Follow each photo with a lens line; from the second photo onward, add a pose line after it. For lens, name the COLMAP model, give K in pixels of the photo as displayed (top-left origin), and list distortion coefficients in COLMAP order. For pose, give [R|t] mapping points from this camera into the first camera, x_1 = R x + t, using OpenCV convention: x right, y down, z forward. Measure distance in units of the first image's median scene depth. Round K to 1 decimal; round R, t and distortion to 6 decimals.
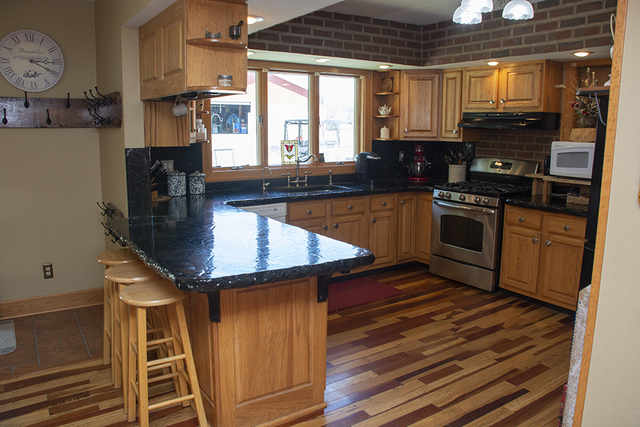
lens RADIAL K [[500.5, 0, 320.9], [0, 500.5, 212.0], [0, 0, 1]] dist [-0.124588, 0.065518]
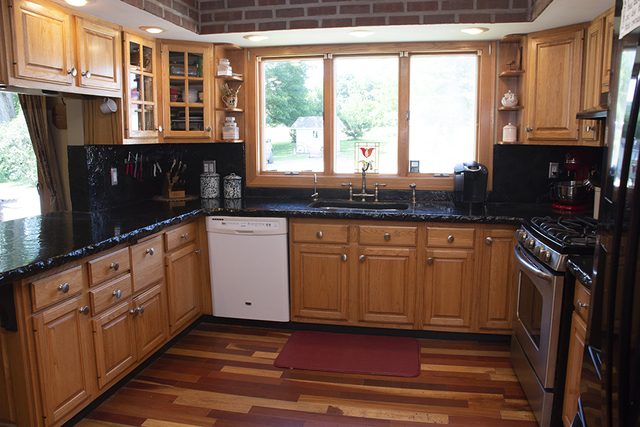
lens RADIAL K [[500.5, 0, 320.9], [0, 500.5, 213.4], [0, 0, 1]] dist [-0.124588, 0.065518]
pose [[0.706878, 0.100611, -0.700144, 0.453386], [-0.113010, 0.993181, 0.028624, -0.047194], [0.698249, 0.058889, 0.713428, 0.399134]]
